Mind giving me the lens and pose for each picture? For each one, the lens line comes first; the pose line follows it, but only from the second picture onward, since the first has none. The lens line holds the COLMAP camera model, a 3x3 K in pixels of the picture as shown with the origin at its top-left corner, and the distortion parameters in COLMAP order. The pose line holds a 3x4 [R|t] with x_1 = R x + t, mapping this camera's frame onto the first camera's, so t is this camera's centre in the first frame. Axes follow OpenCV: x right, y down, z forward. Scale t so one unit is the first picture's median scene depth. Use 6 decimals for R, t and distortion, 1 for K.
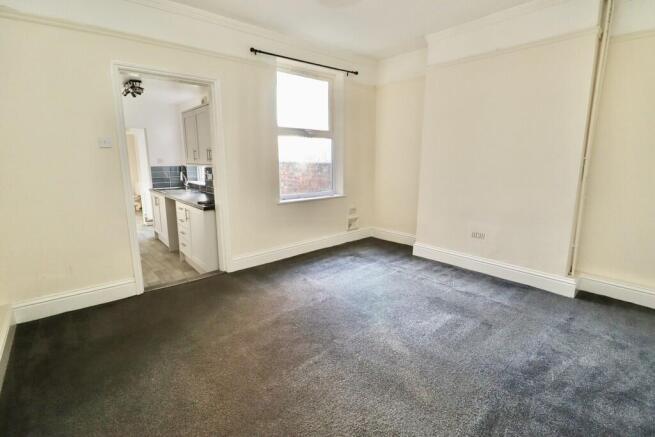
lens RADIAL K [[306.6, 0, 324.8], [0, 306.6, 217.0], [0, 0, 1]] dist [-0.021799, 0.000014]
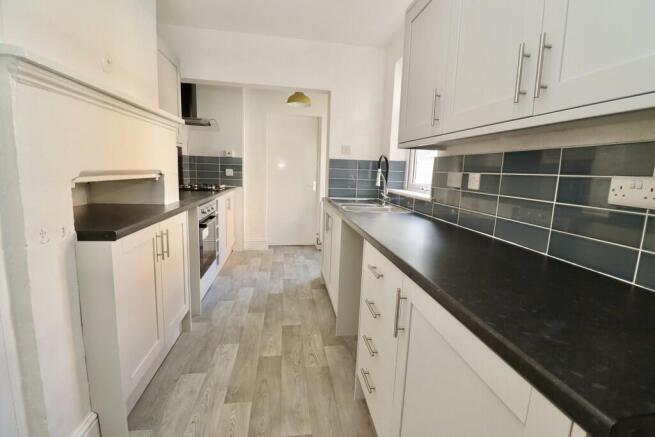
lens RADIAL K [[306.6, 0, 330.0], [0, 306.6, 217.4], [0, 0, 1]] dist [-0.021799, 0.000014]
pose [[0.849688, 0.113129, -0.515008, -0.264058], [-0.135179, 0.990807, -0.005381, -0.054268], [0.509664, 0.074190, 0.857169, 0.516297]]
